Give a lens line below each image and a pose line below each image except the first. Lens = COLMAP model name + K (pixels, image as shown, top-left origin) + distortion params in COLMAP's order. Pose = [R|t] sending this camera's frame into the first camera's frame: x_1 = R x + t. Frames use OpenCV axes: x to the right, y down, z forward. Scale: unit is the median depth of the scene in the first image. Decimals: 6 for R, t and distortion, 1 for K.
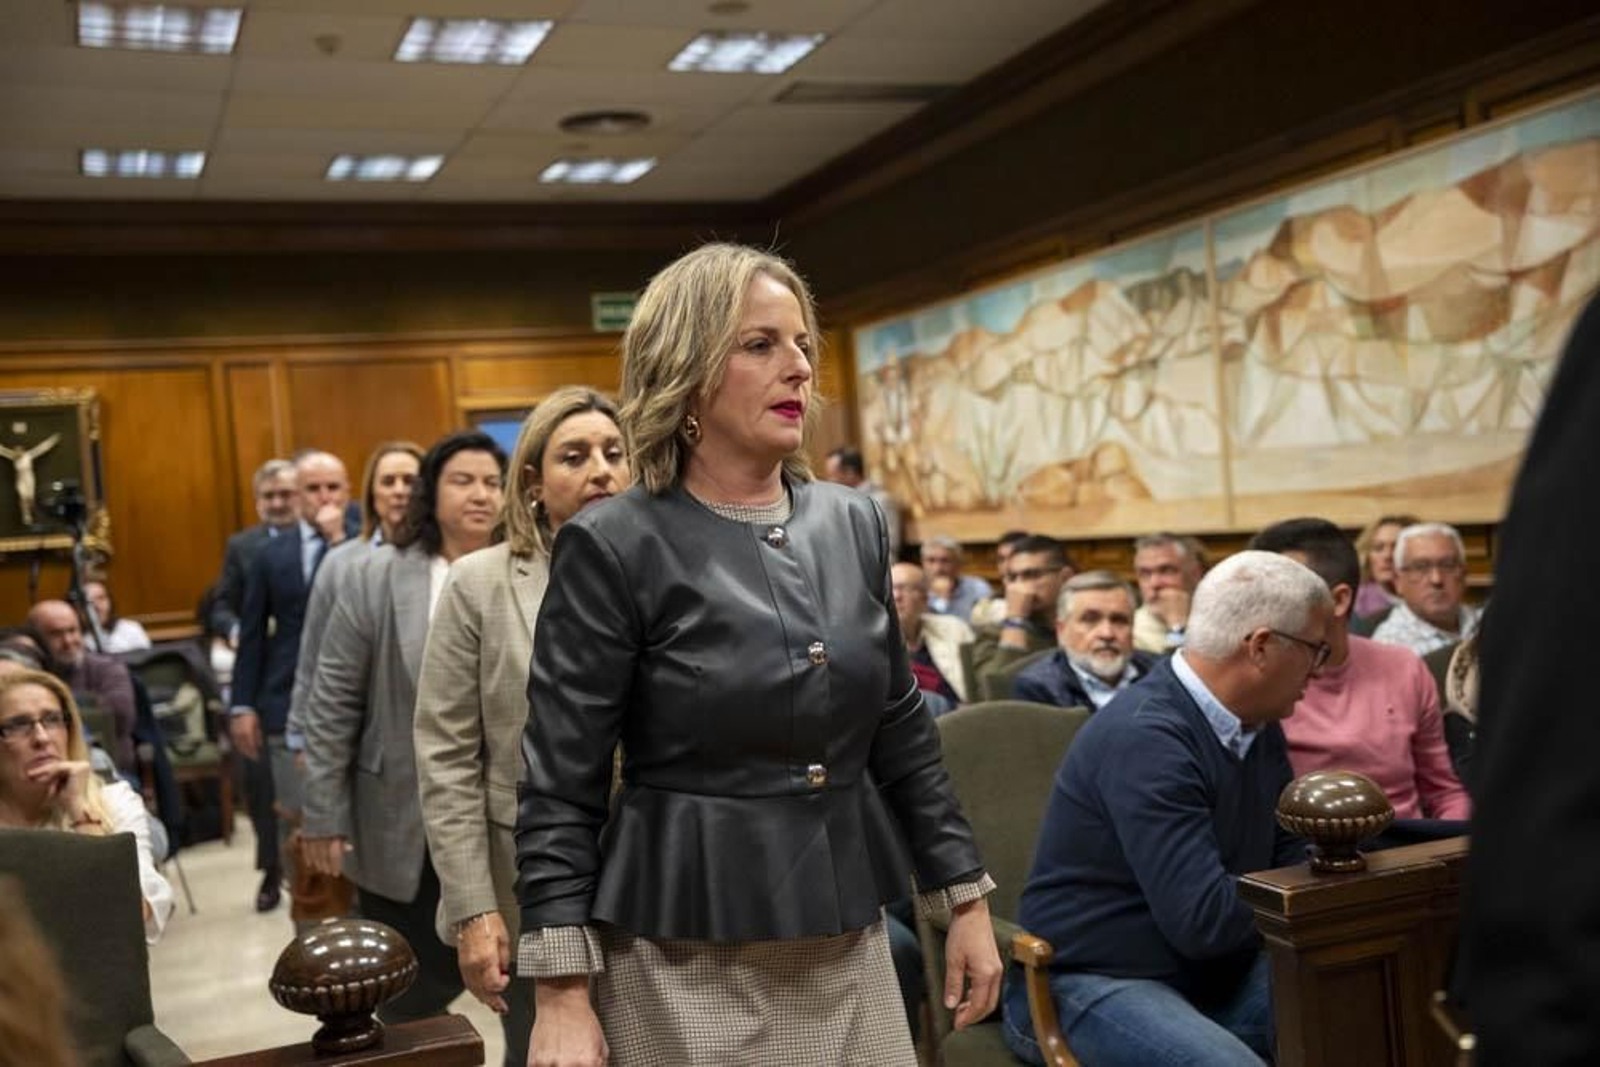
lens RADIAL K [[1719.3, 0, 800.0], [0, 1719.3, 533.5], [0, 0, 1]] dist [0.092717, 0.022178]
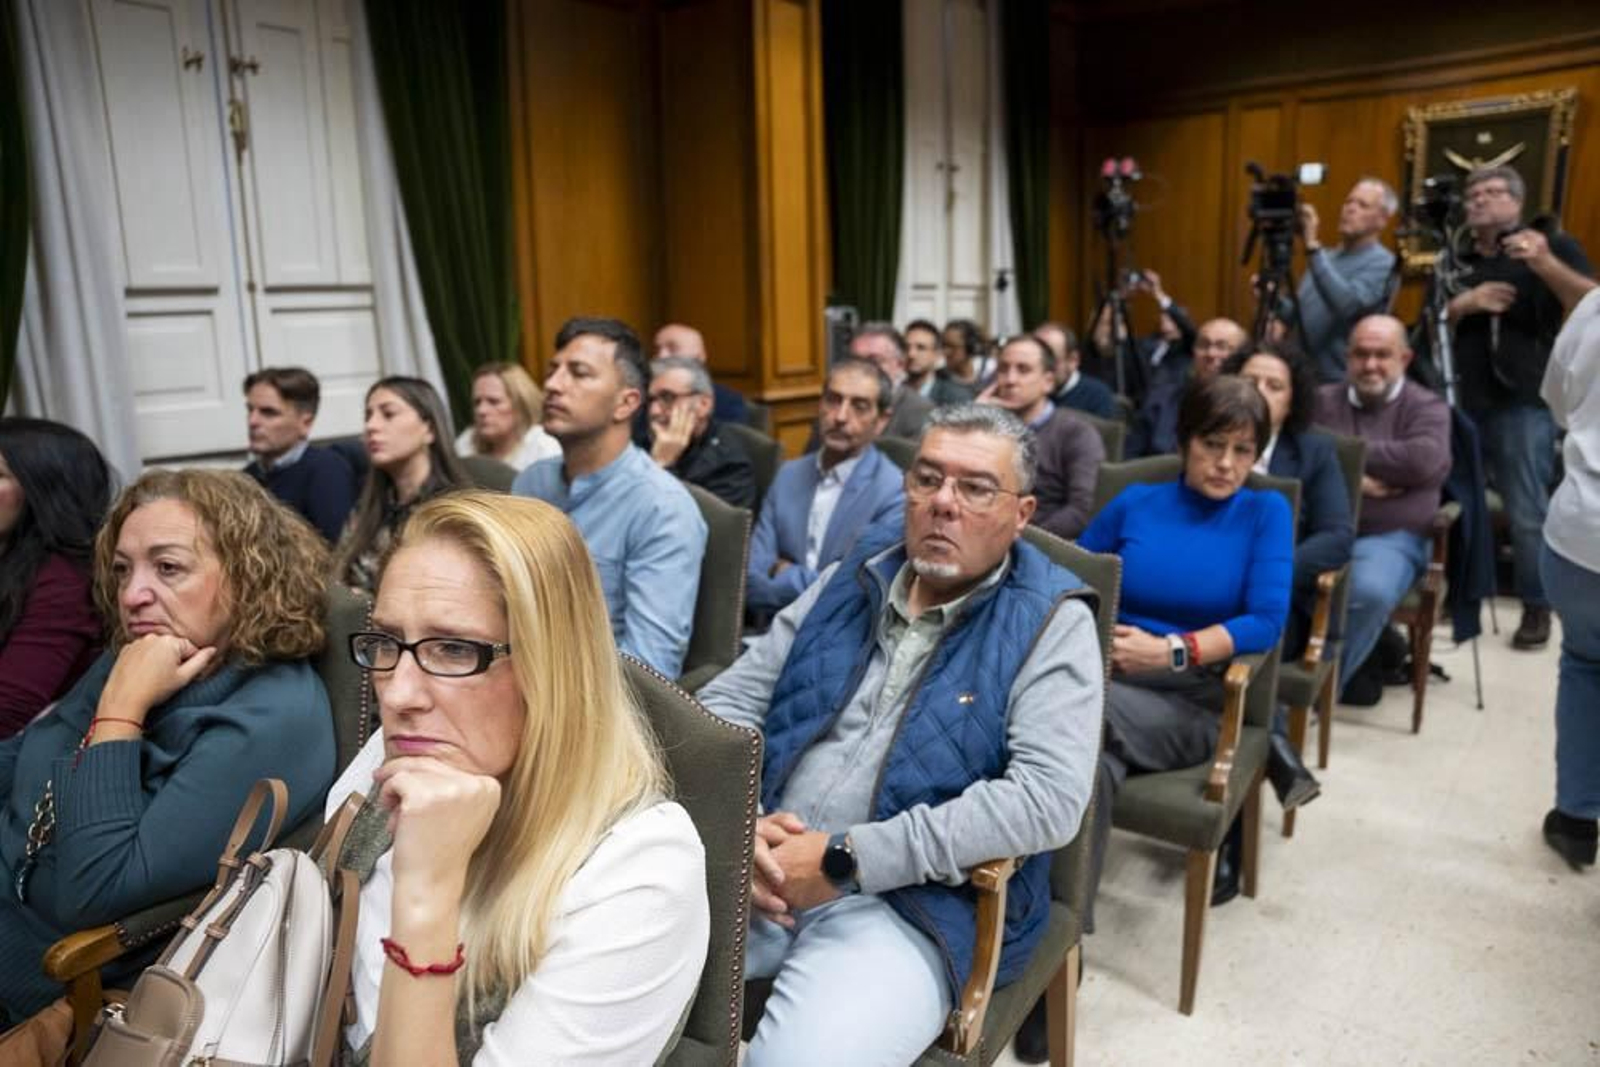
lens RADIAL K [[1106.8, 0, 793.9], [0, 1106.8, 536.0], [0, 0, 1]] dist [-0.151671, 0.128059]
pose [[0.484615, 0.243395, -0.840183, -0.087999], [-0.019744, 0.963307, 0.267675, 0.006523], [0.874505, -0.113130, 0.471638, 0.421815]]
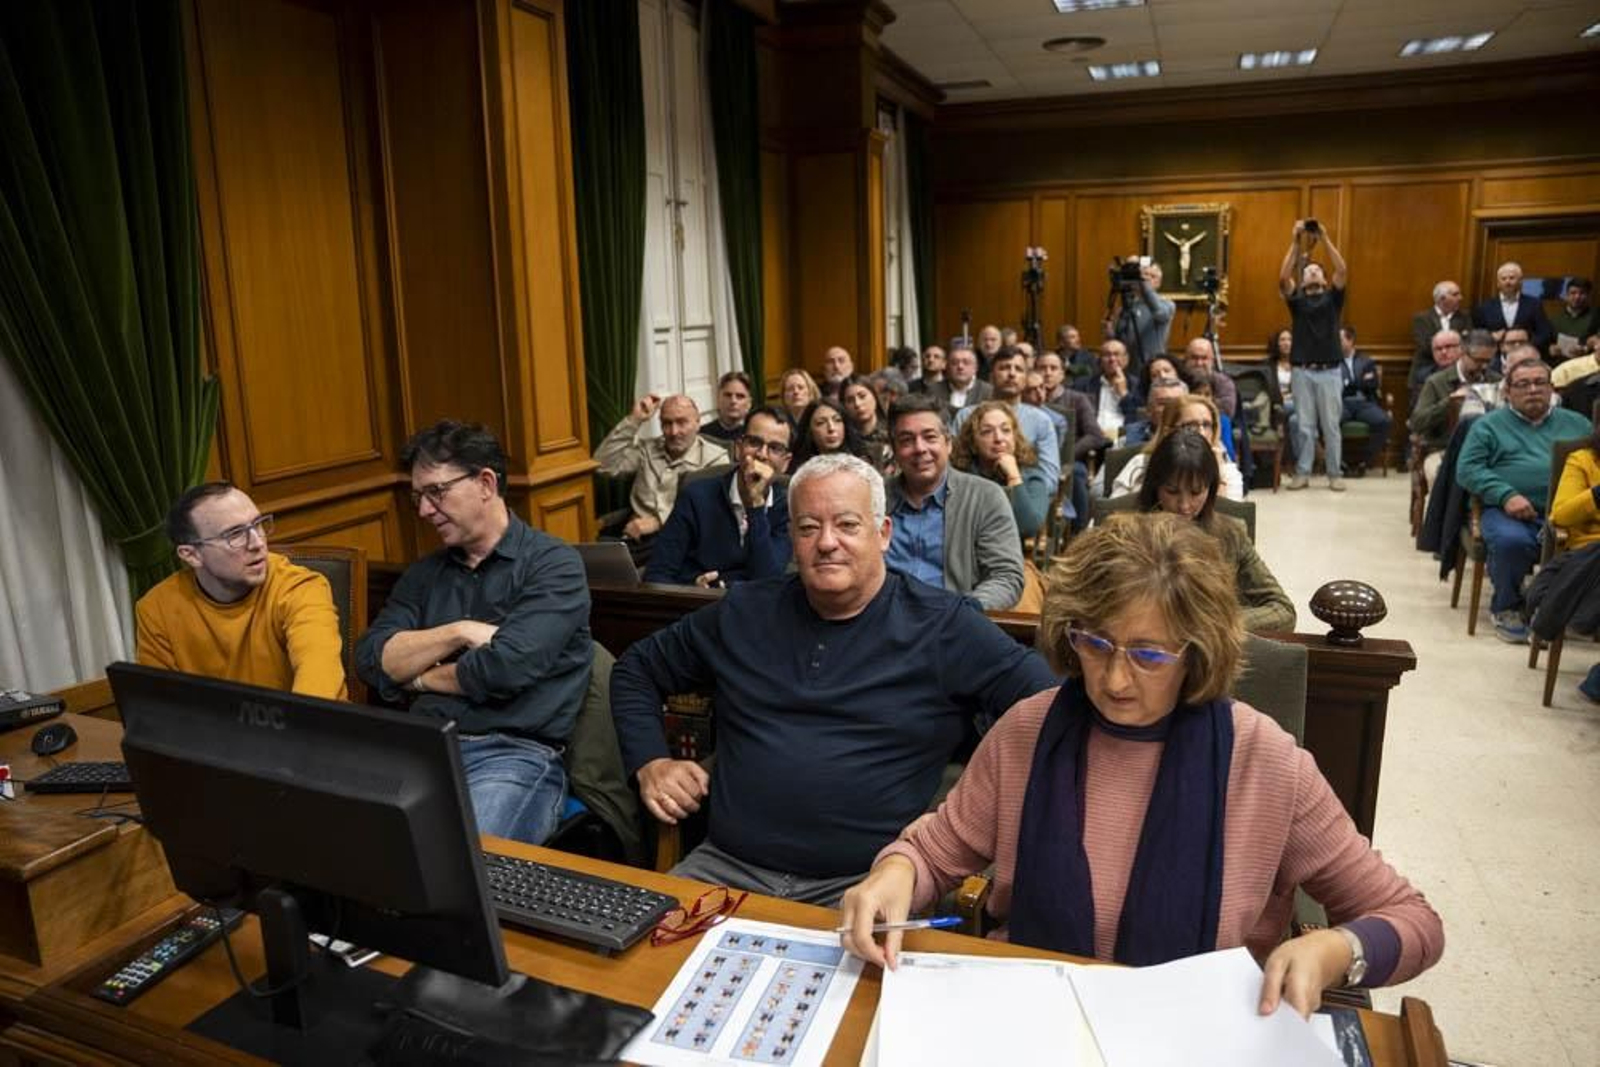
lens RADIAL K [[1106.8, 0, 793.9], [0, 1106.8, 536.0], [0, 0, 1]] dist [-0.151671, 0.128059]
pose [[0.735565, 0.194631, -0.648894, 0.009616], [-0.036206, 0.967766, 0.249233, -0.021312], [0.676486, -0.159834, 0.718902, -0.056959]]
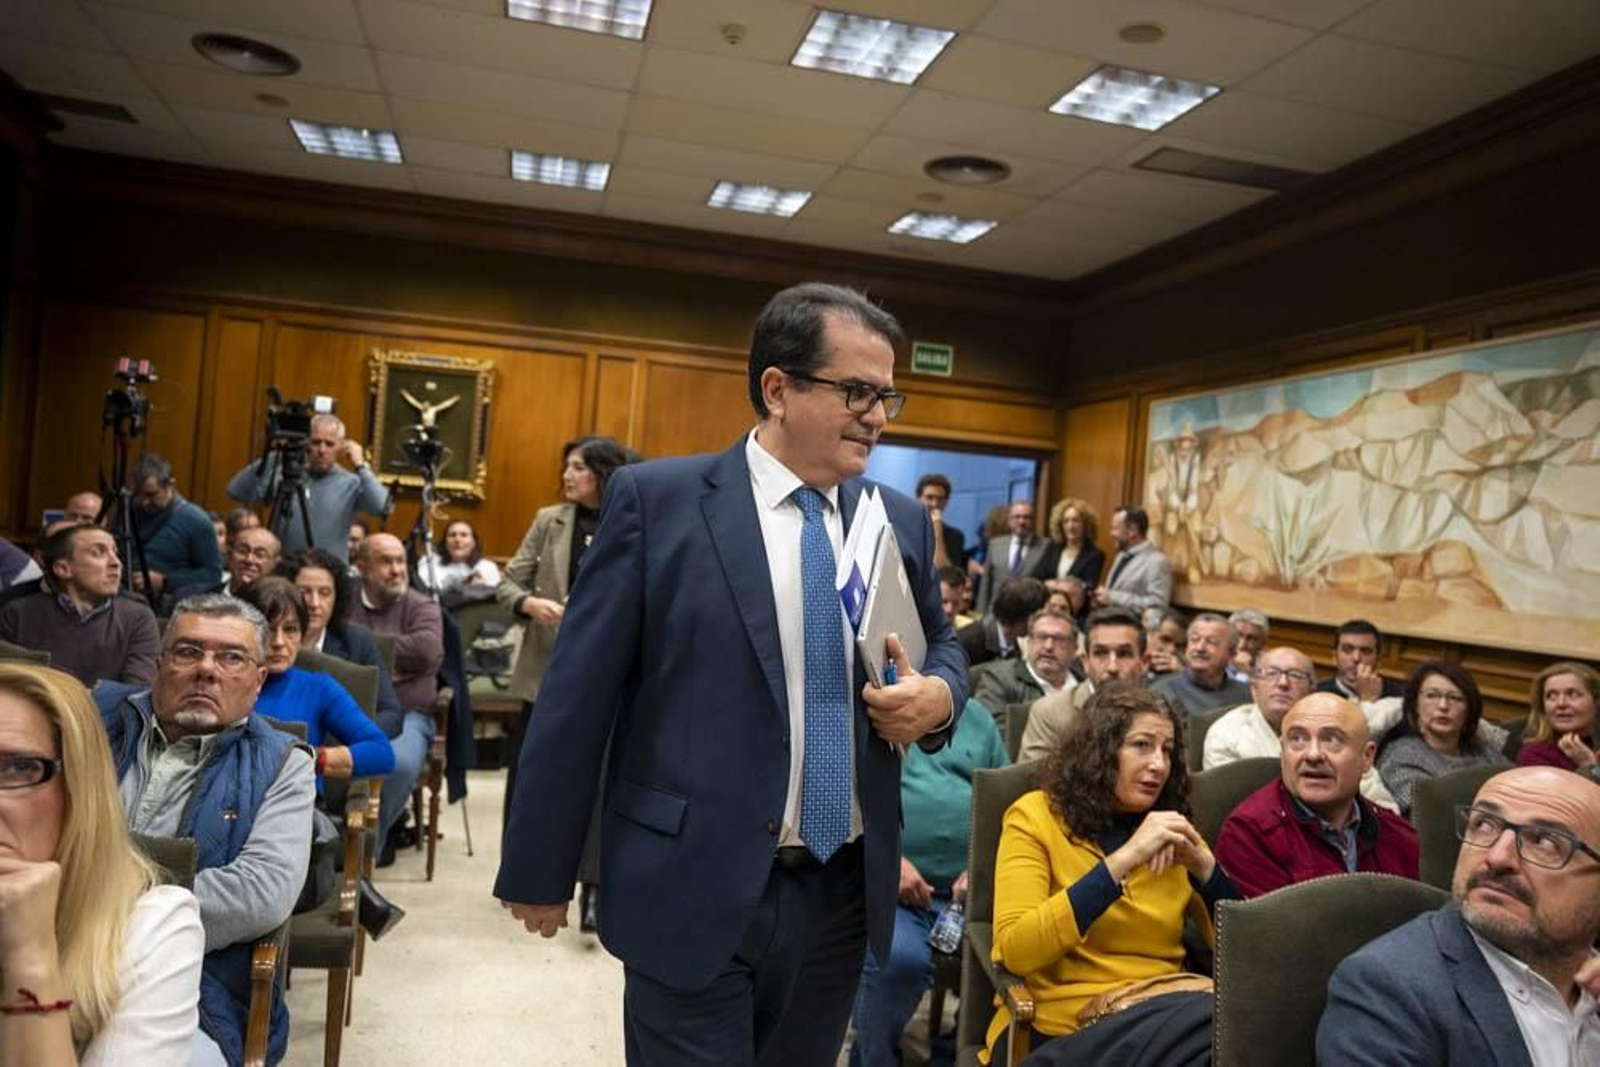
lens RADIAL K [[1192.9, 0, 795.2], [0, 1192.9, 537.8], [0, 0, 1]] dist [-0.123862, 0.118816]
pose [[0.974908, 0.157310, -0.157506, -0.073347], [-0.158931, 0.987287, 0.002326, 0.001158], [0.155869, 0.022765, 0.987515, 0.304476]]
